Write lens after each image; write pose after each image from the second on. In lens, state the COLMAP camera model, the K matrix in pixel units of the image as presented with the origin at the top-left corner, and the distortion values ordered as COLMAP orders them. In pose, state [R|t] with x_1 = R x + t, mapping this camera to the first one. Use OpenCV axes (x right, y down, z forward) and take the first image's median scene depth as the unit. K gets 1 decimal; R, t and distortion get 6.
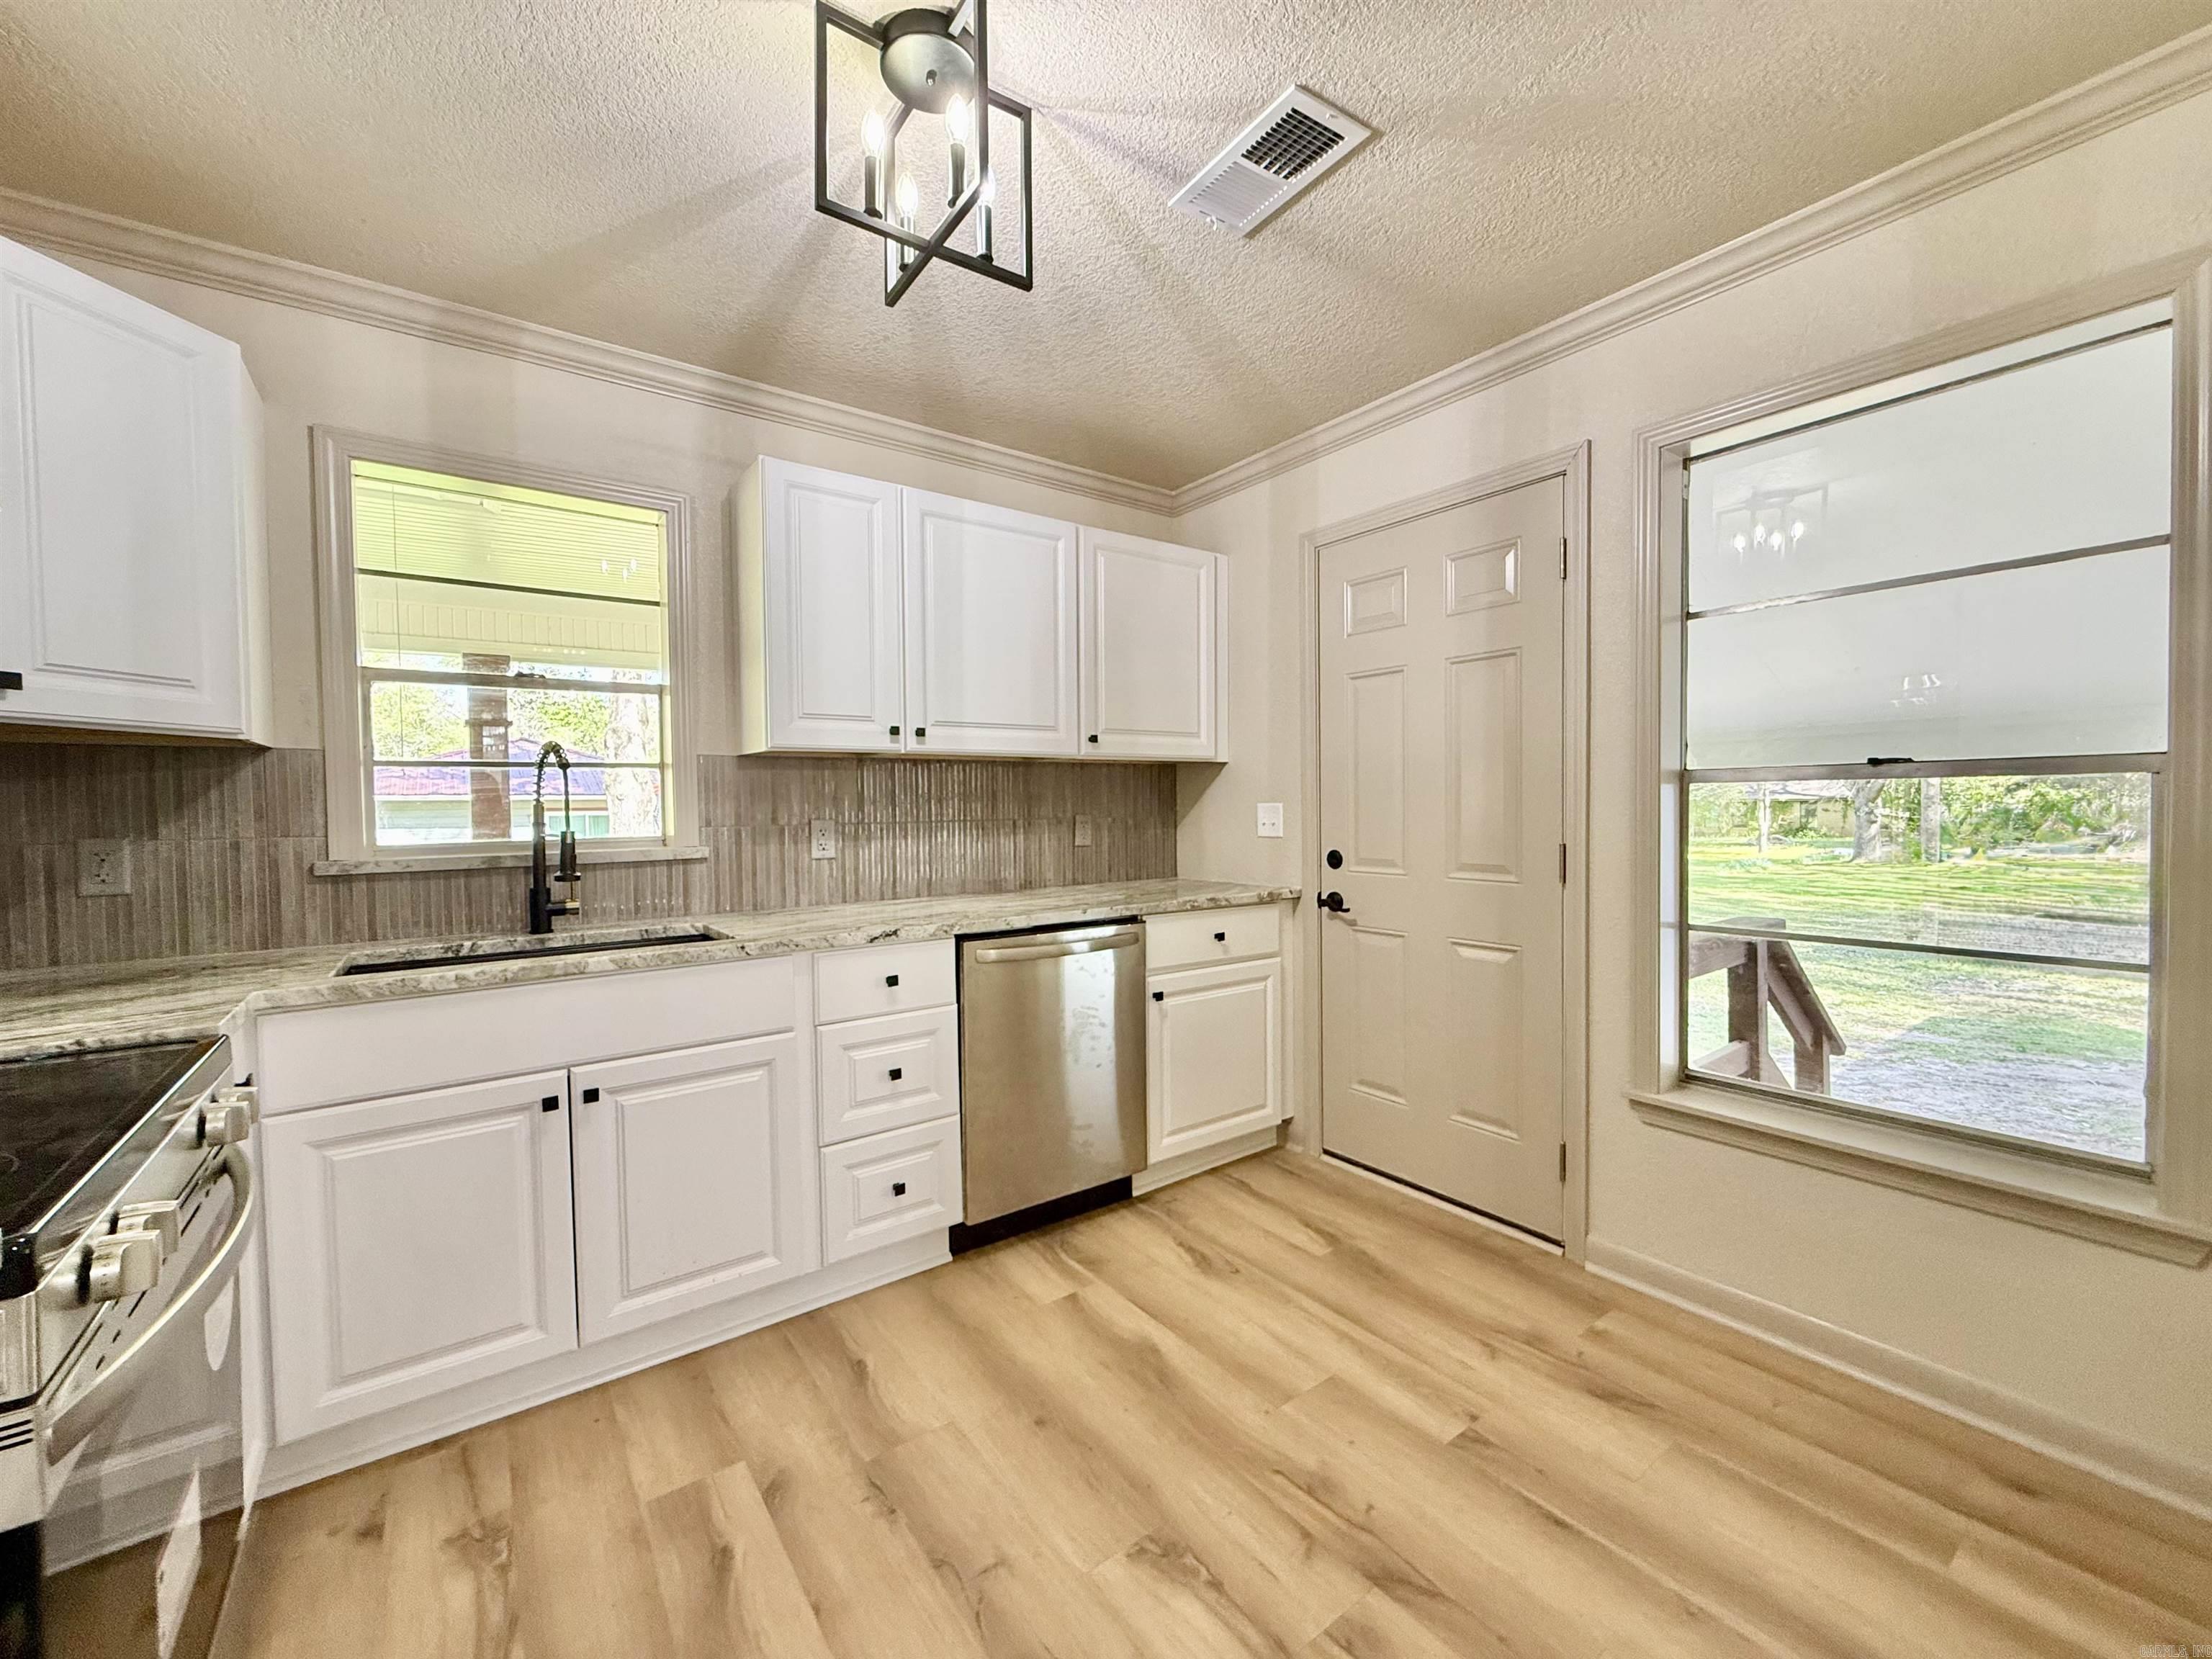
lens RADIAL K [[870.1, 0, 1096.9], [0, 870.1, 830.0], [0, 0, 1]] dist [-0.000466, 0.000092]
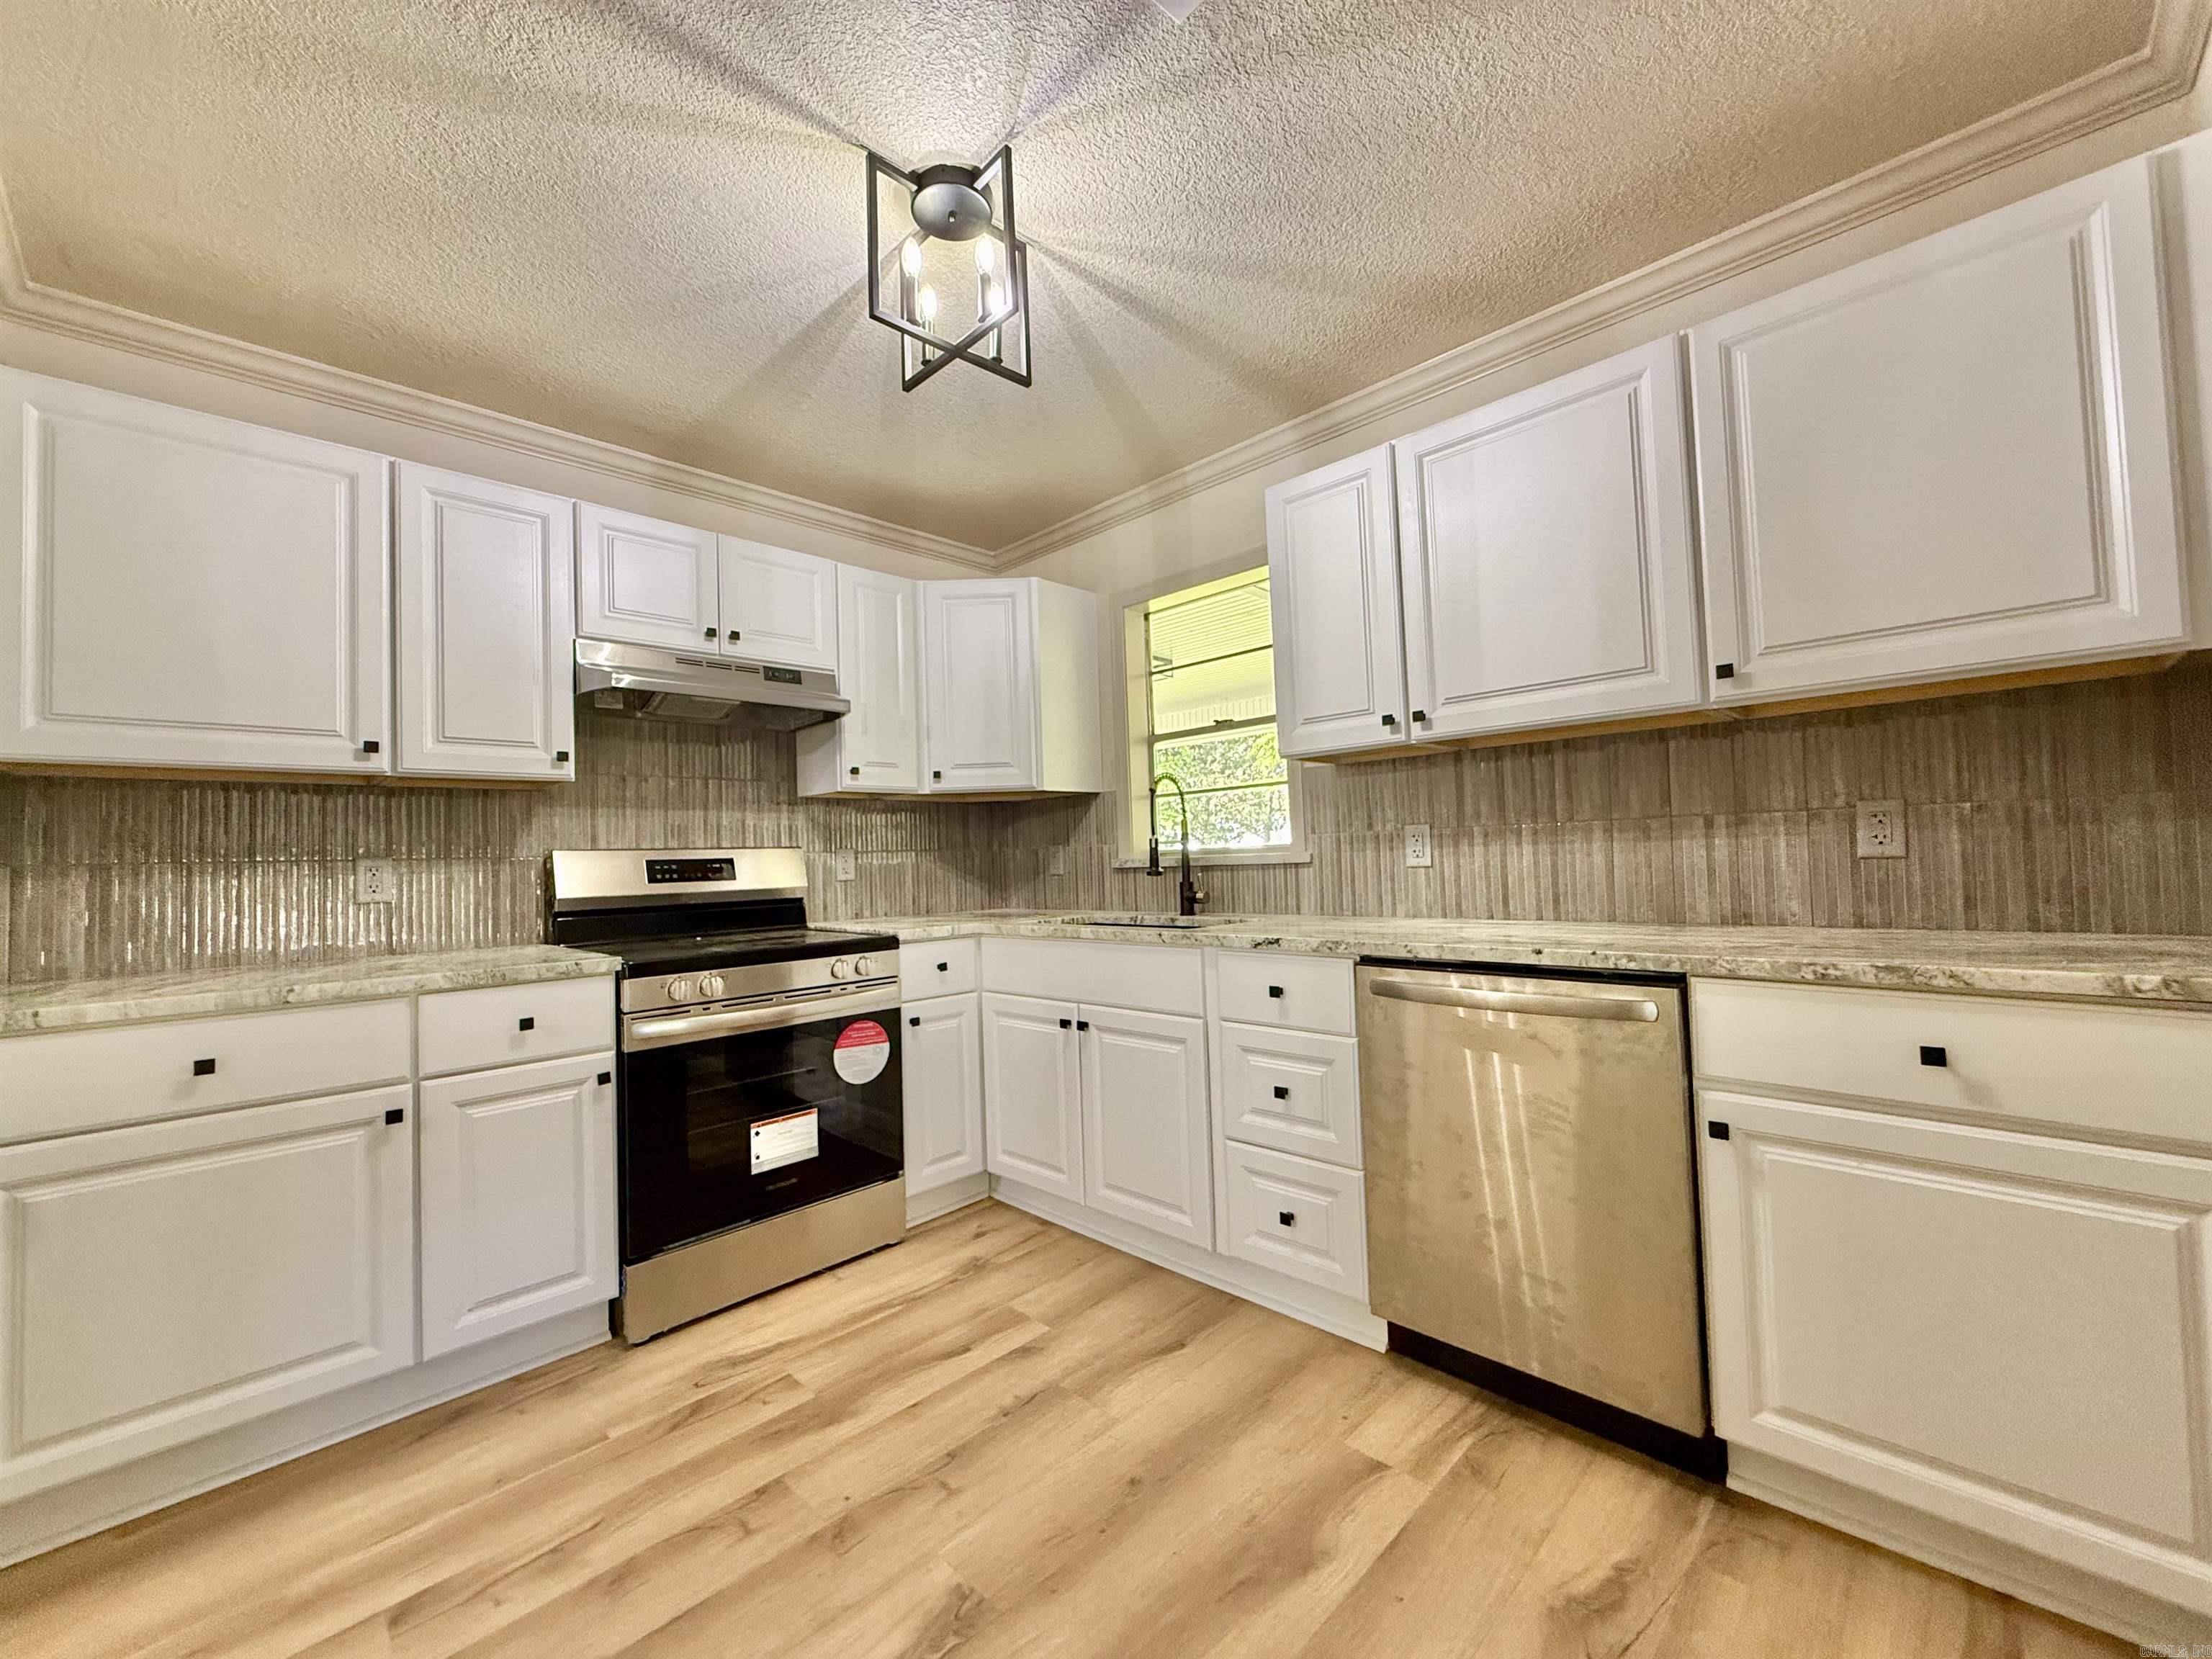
lens RADIAL K [[877.0, 0, 1109.2], [0, 877.0, 833.7], [0, 0, 1]] dist [-0.000083, -0.000080]
pose [[0.168768, -0.020353, -0.985446, 0.643526], [0.004099, 0.999793, -0.019948, 0.018679], [0.985647, -0.000673, 0.168817, 0.626932]]
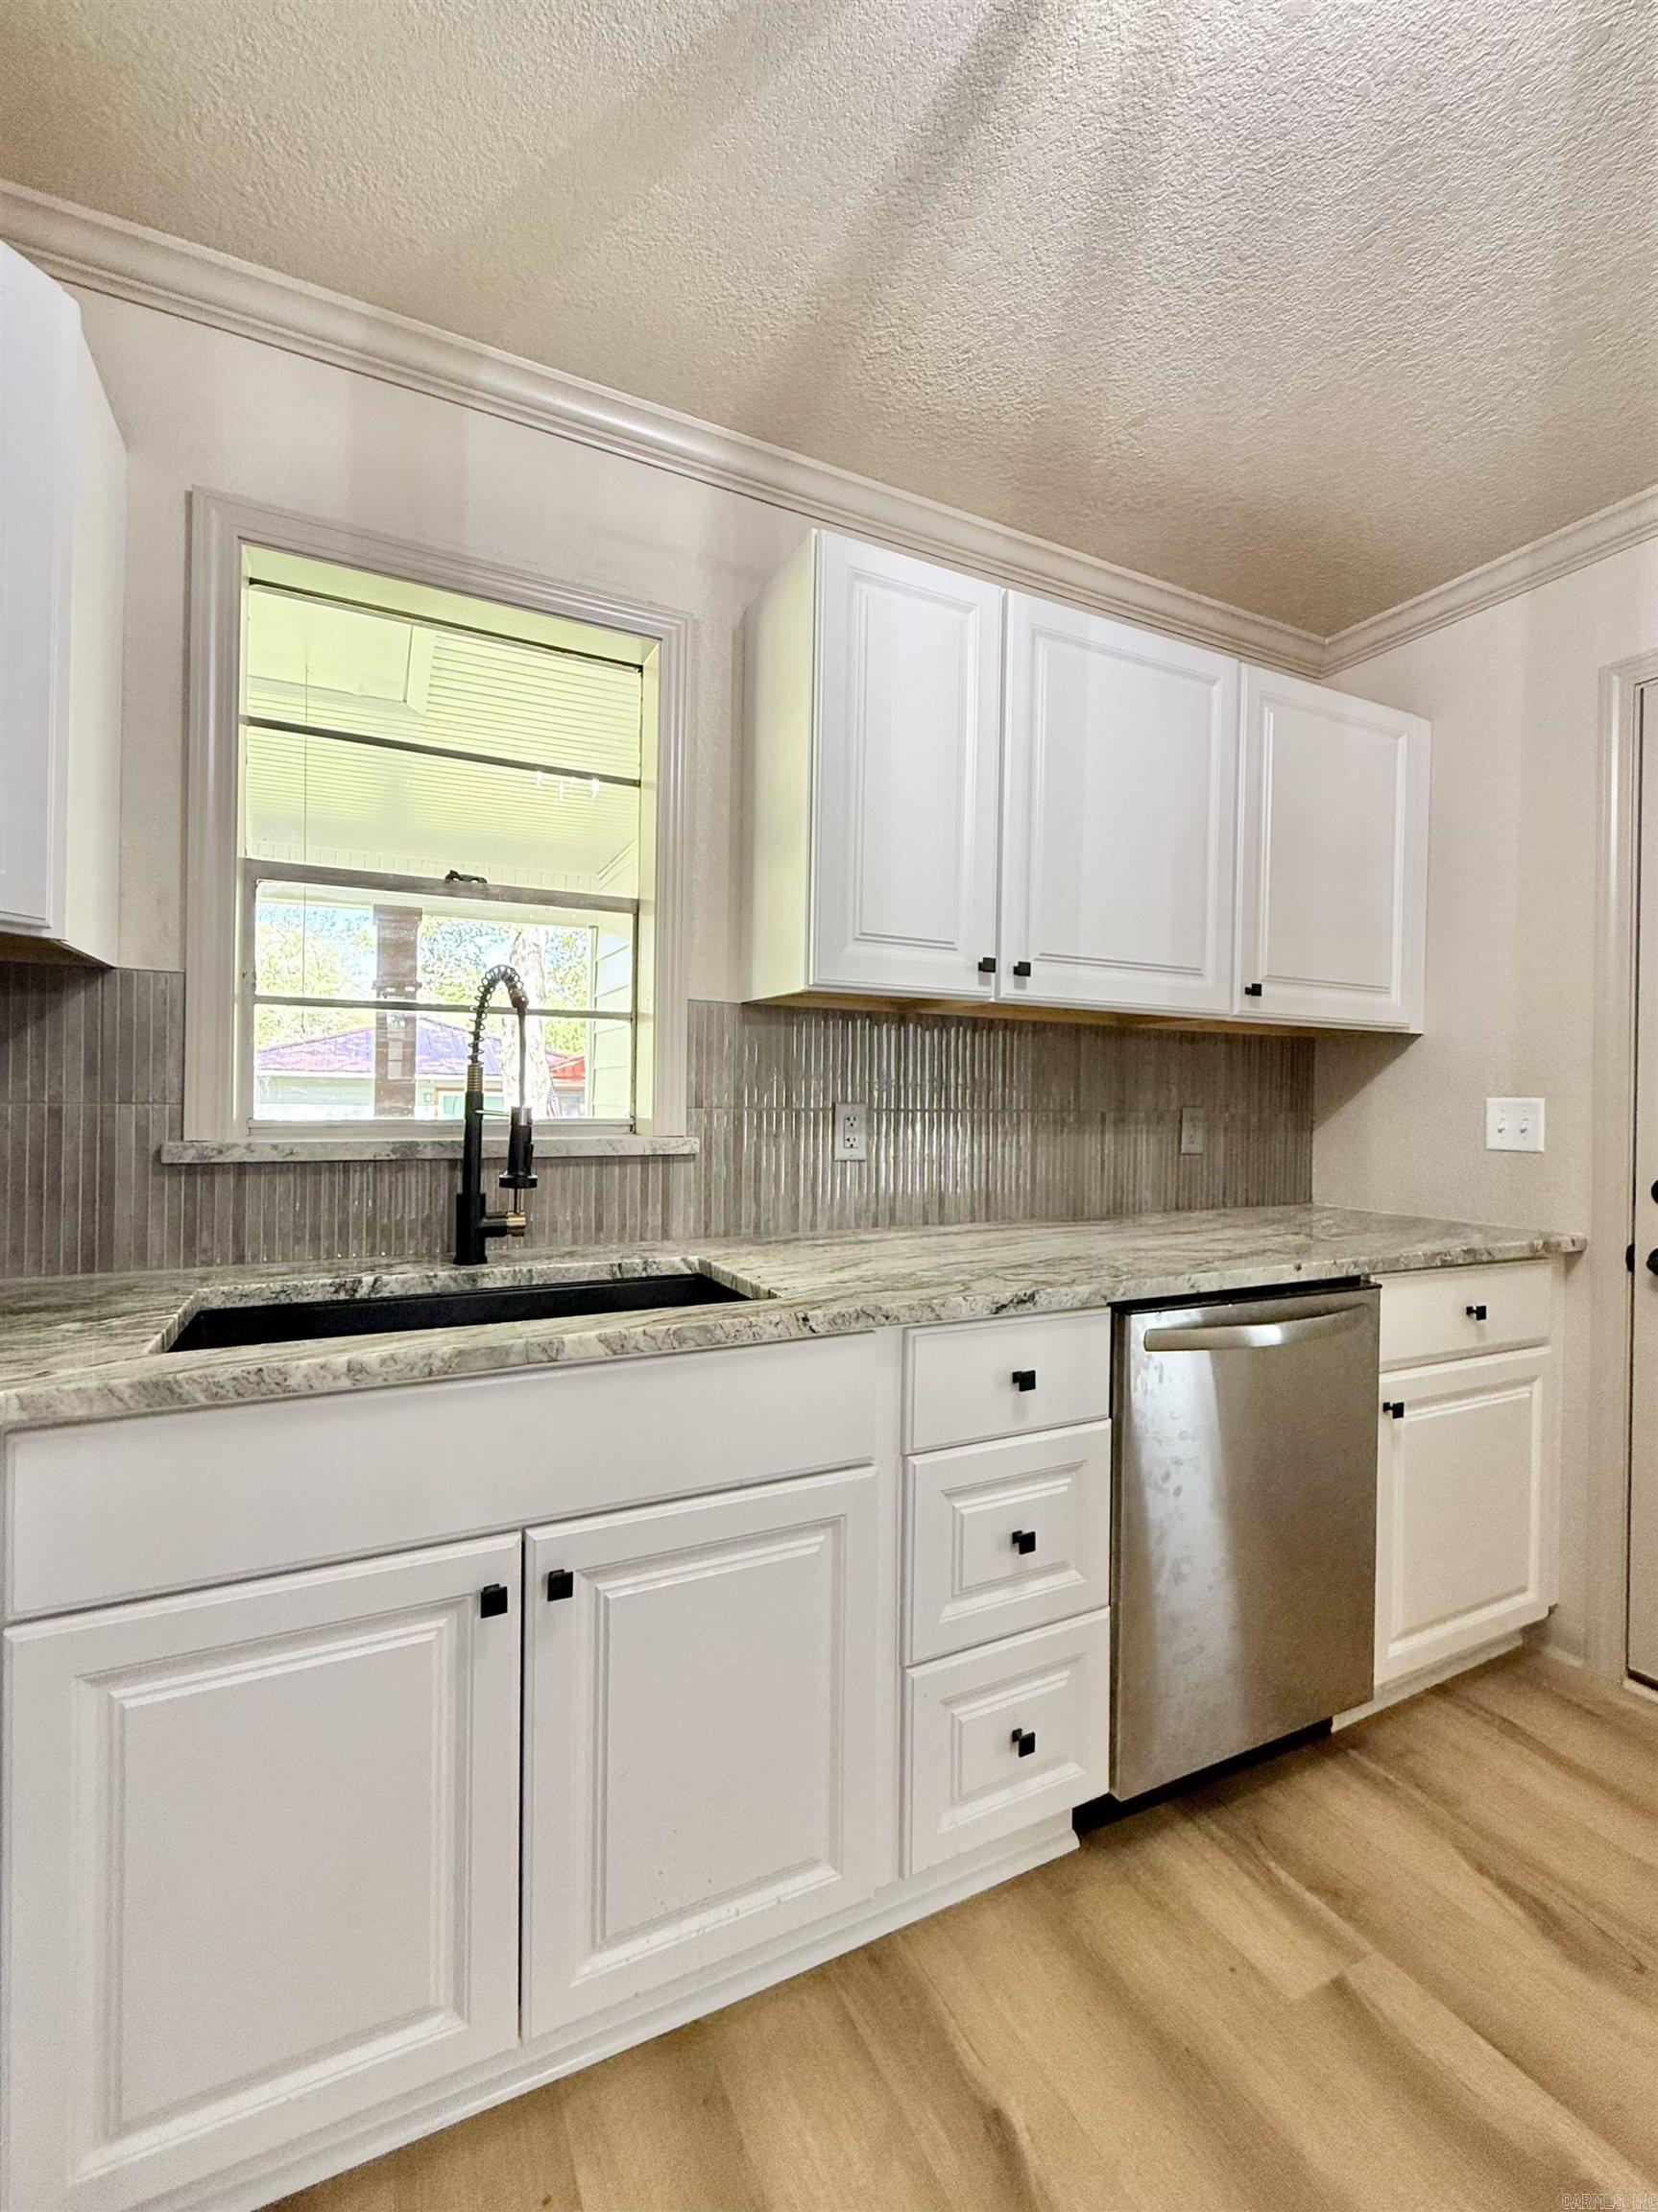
lens RADIAL K [[935.3, 0, 830.1], [0, 935.3, 1101.6], [0, 0, 1]] dist [0.000419, 0.000117]
pose [[0.985693, 0.027633, -0.166273, -0.251121], [-0.031918, 0.999222, -0.023153, 0.005501], [0.165504, 0.028129, 0.985808, 0.339018]]
